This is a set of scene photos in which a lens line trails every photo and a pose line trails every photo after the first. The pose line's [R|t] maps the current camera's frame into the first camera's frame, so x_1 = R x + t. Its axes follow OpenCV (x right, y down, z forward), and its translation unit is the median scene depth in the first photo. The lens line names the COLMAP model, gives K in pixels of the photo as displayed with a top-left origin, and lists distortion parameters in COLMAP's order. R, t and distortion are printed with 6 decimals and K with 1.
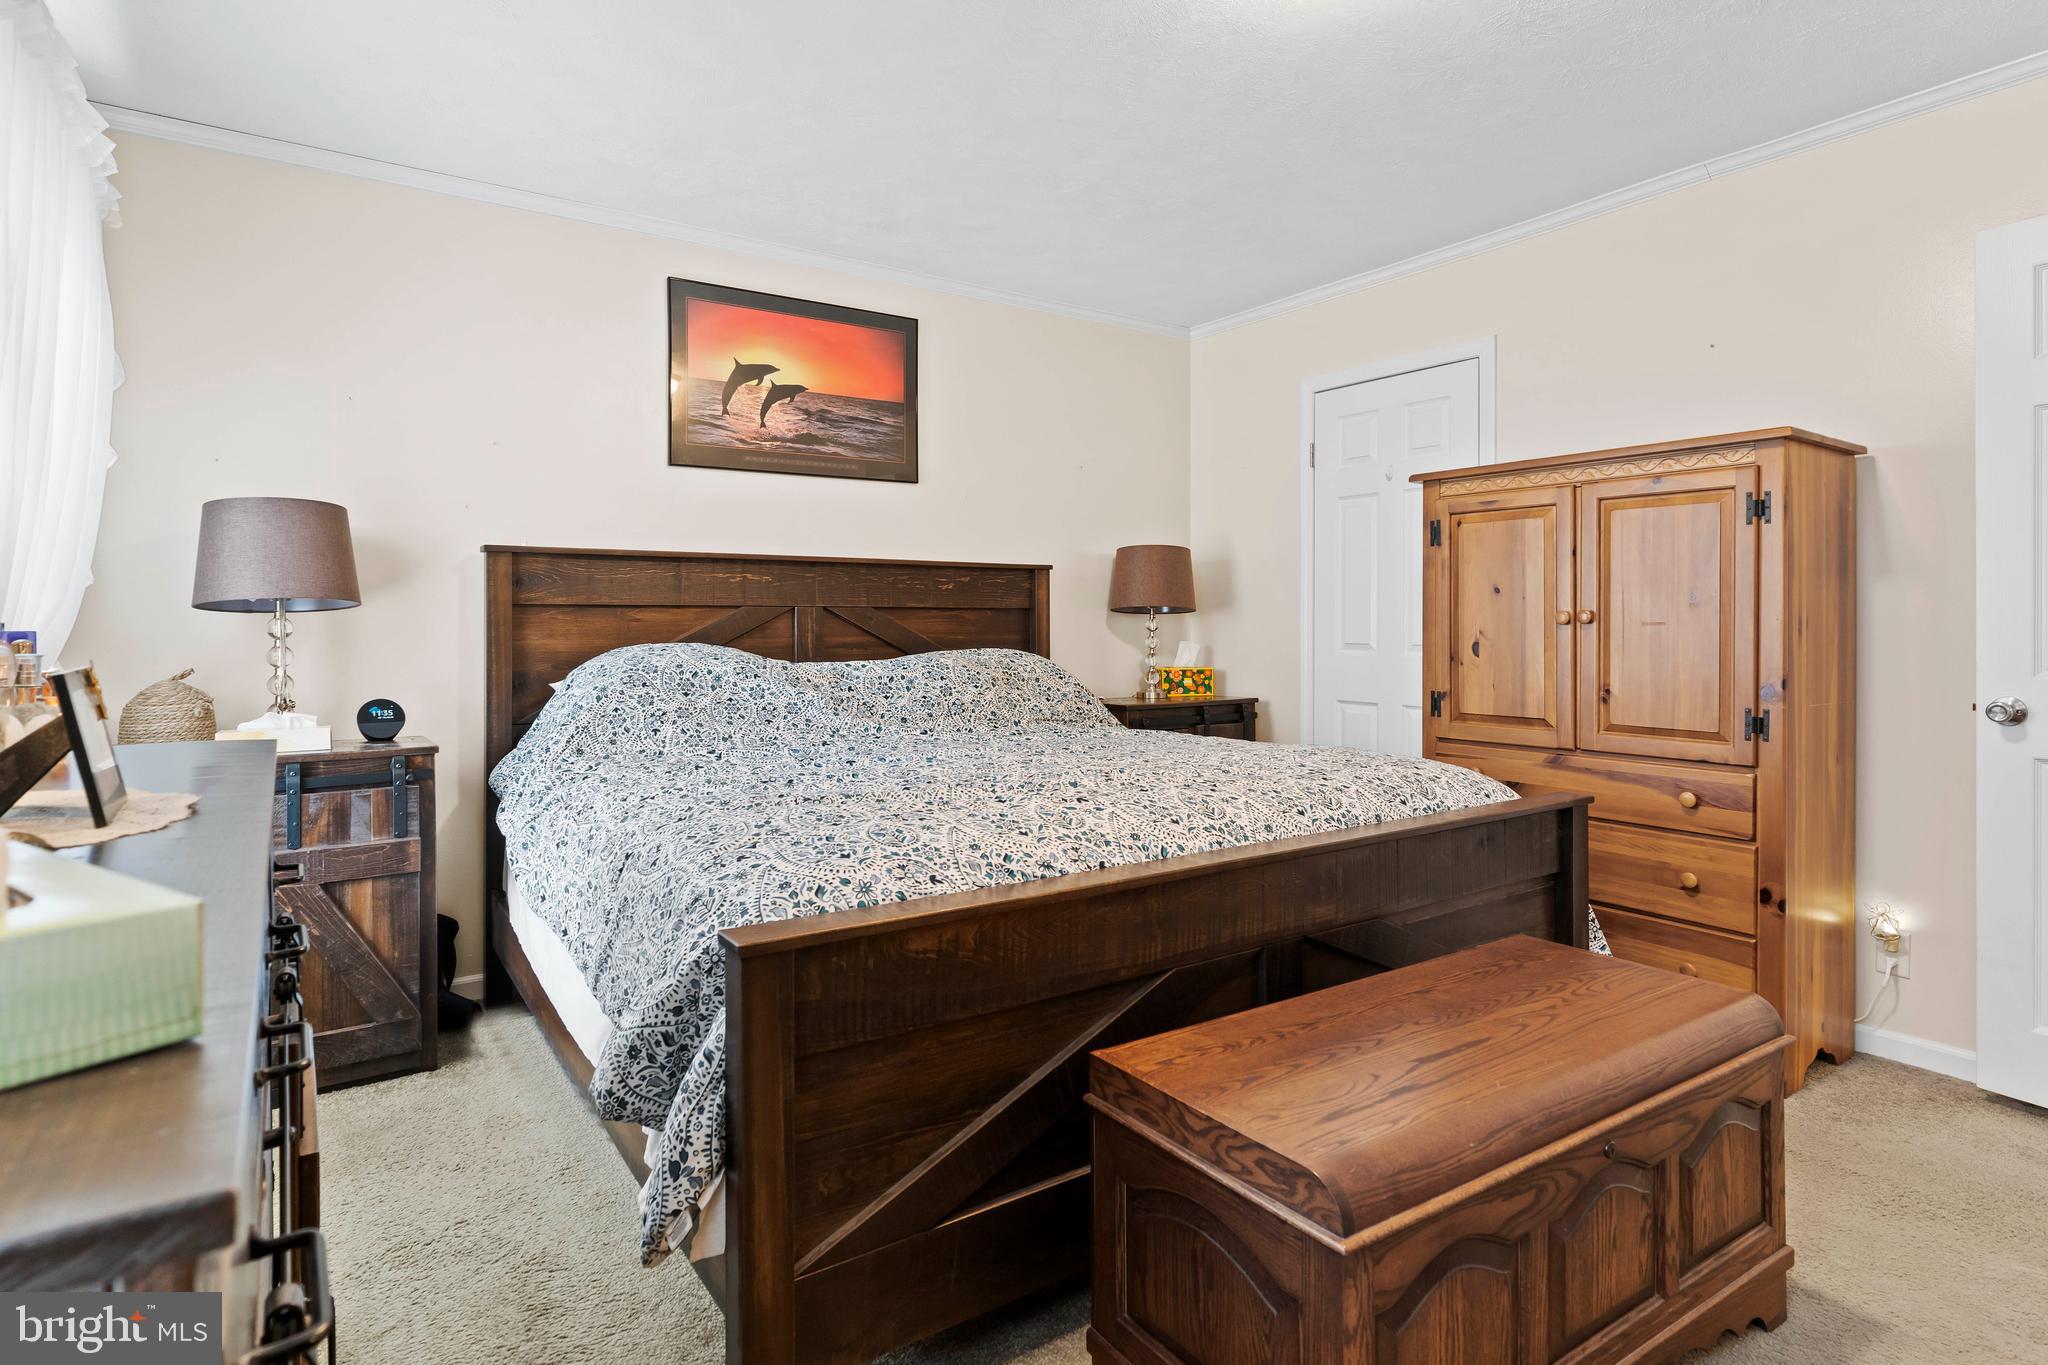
lens RADIAL K [[1068.4, 0, 1013.8], [0, 1068.4, 625.2], [0, 0, 1]] dist [-0.003166, 0.000083]
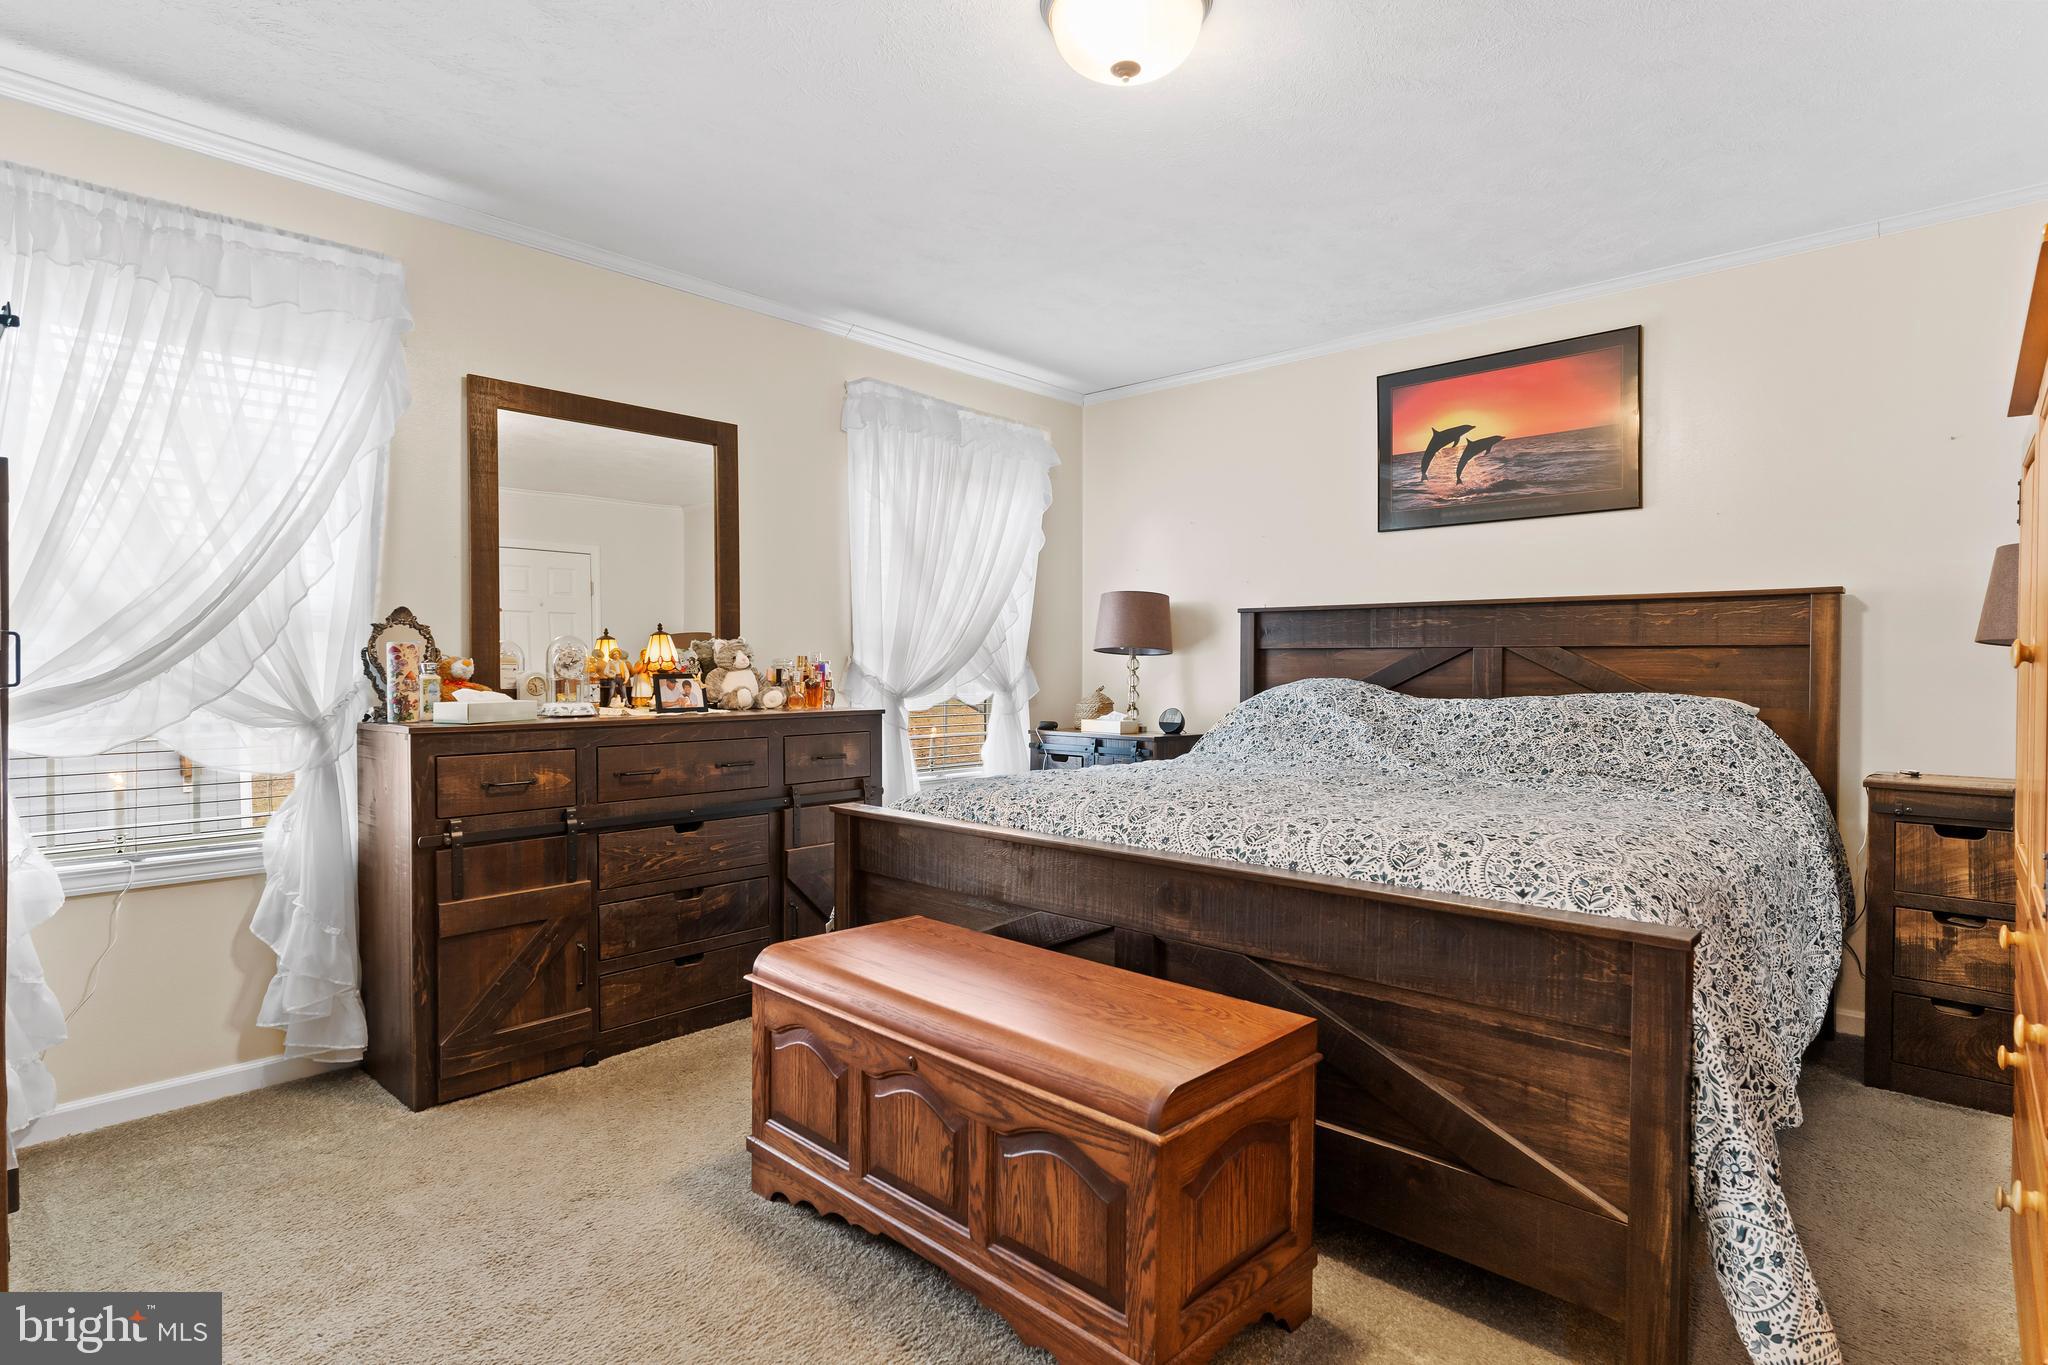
lens RADIAL K [[1032.9, 0, 1024.0], [0, 1032.9, 682.5], [0, 0, 1]] dist [-0.001630, -0.000312]
pose [[0.230697, 0.021678, -0.972784, 0.720522], [-0.004767, 0.999765, 0.021149, -0.002008], [0.973014, -0.000242, 0.230746, 0.332928]]
